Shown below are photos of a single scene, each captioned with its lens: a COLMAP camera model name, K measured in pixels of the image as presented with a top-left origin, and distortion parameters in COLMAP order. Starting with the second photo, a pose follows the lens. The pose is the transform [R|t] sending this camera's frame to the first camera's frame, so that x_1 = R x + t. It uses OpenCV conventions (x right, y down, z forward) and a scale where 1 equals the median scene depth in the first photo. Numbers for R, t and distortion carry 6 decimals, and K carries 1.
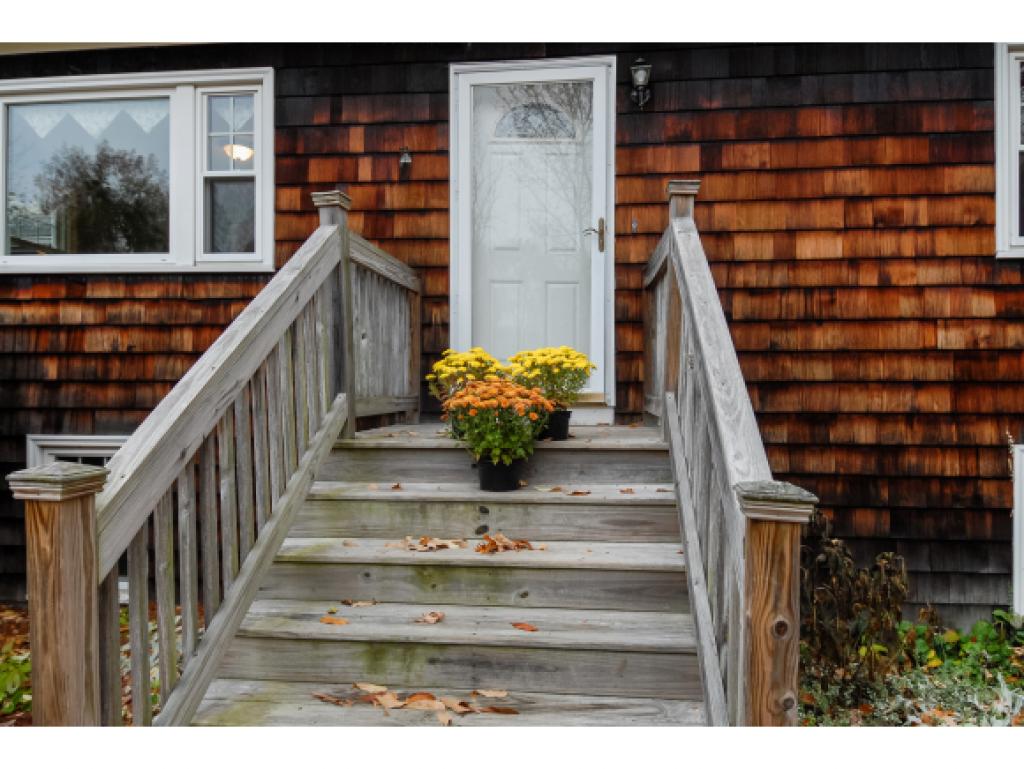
lens RADIAL K [[637.3, 0, 508.7], [0, 637.3, 390.0], [0, 0, 1]] dist [0.005444, 0.000525]
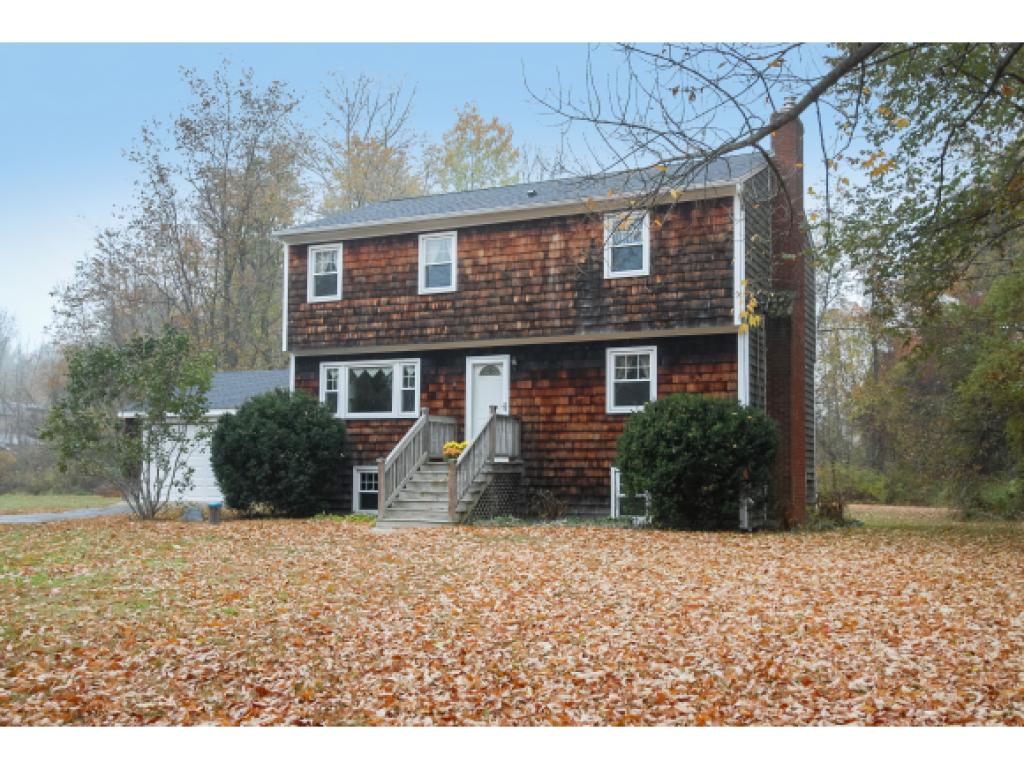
lens RADIAL K [[1169.8, 0, 512.8], [0, 1169.8, 381.5], [0, 0, 1]] dist [-0.036833, 0.000000]
pose [[0.930437, -0.026160, -0.365518, 2.418988], [-0.006392, 0.996138, -0.087566, 0.166208], [0.366397, 0.083811, 0.926676, -4.686529]]
